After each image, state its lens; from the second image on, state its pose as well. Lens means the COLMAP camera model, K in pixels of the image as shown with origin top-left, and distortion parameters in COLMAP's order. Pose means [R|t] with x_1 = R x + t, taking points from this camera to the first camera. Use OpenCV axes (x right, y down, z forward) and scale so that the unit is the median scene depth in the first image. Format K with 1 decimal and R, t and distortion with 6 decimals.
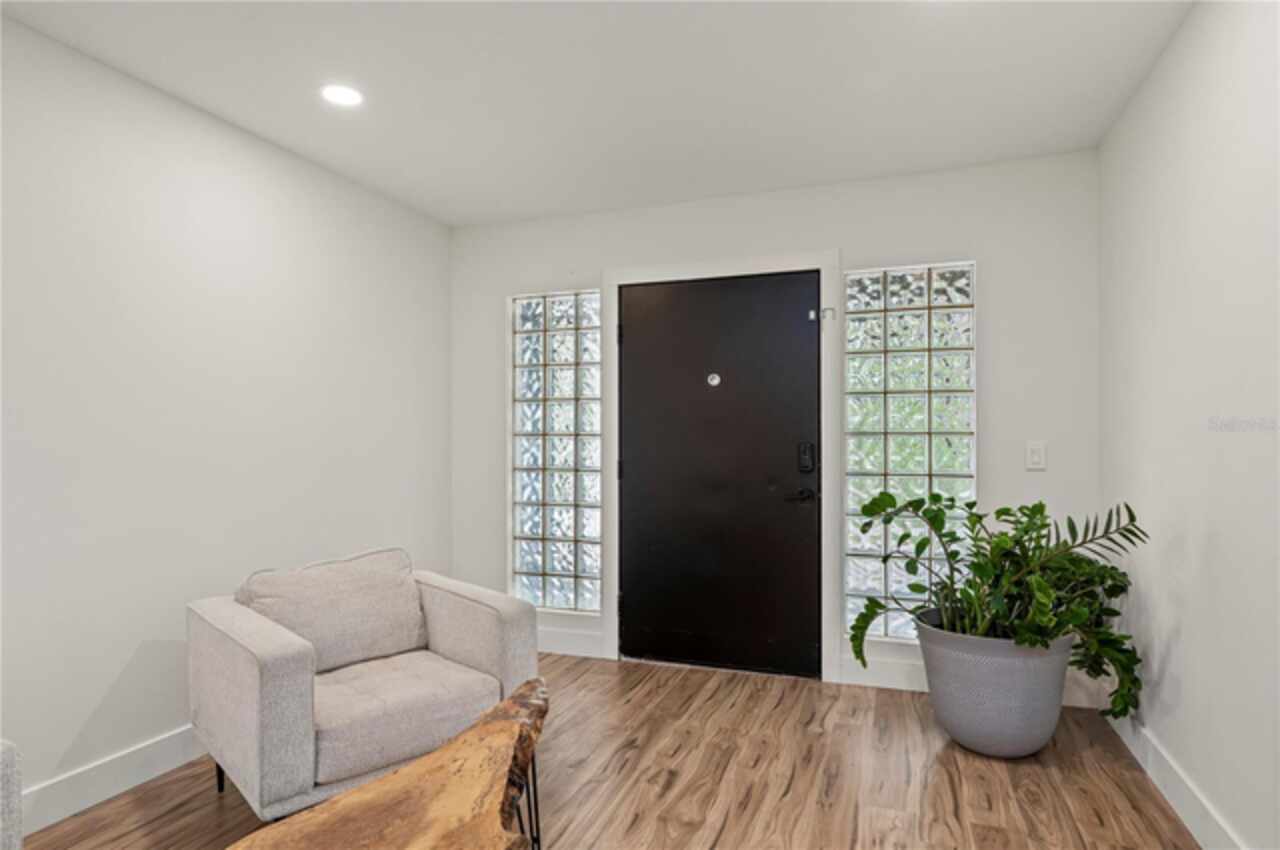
lens RADIAL K [[730.7, 0, 637.9], [0, 730.7, 430.4], [0, 0, 1]] dist [0.007218, 0.001042]
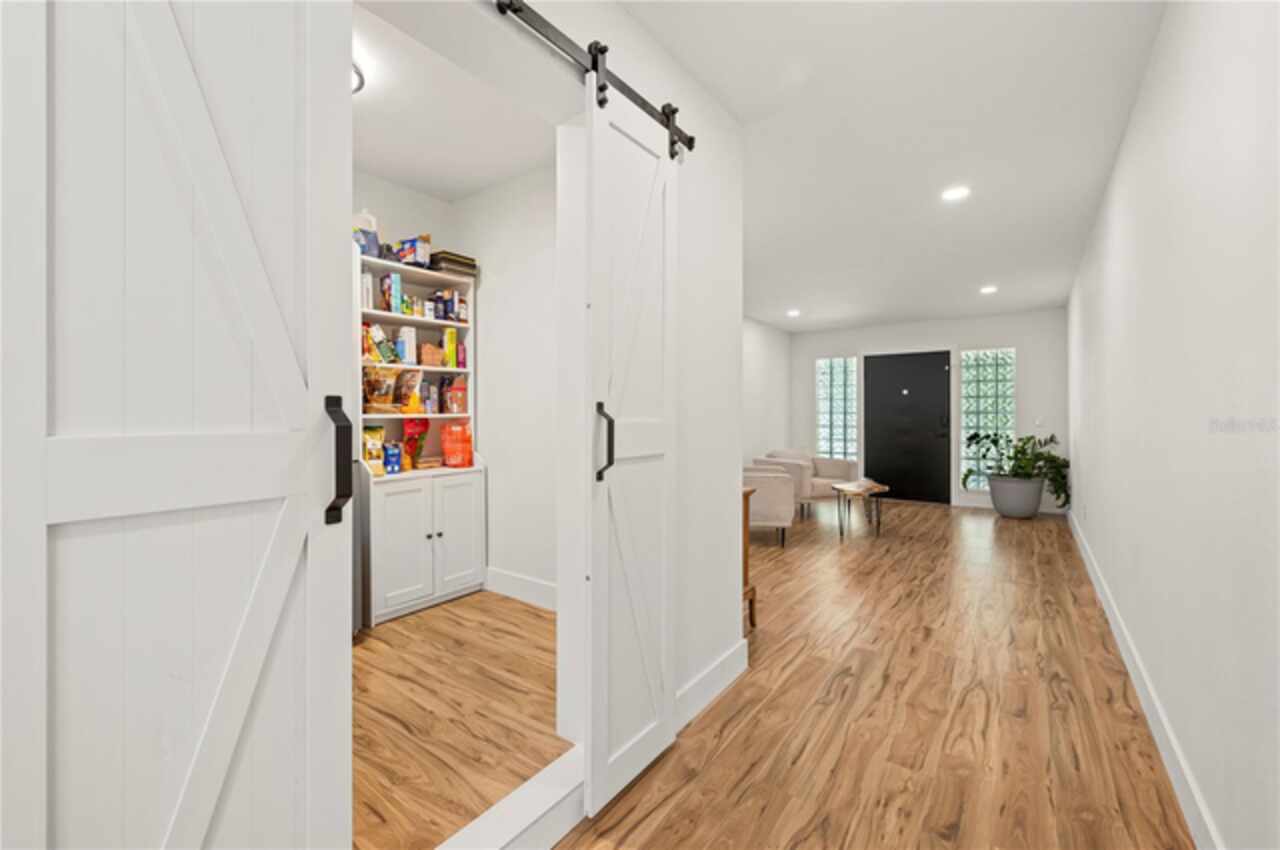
lens RADIAL K [[532.7, 0, 643.1], [0, 532.7, 416.3], [0, 0, 1]] dist [-0.003023, 0.000382]
pose [[0.960685, -0.002455, -0.277629, -0.308350], [0.005243, 0.999943, 0.009301, -0.004573], [0.277590, -0.010391, 0.960643, -1.259581]]
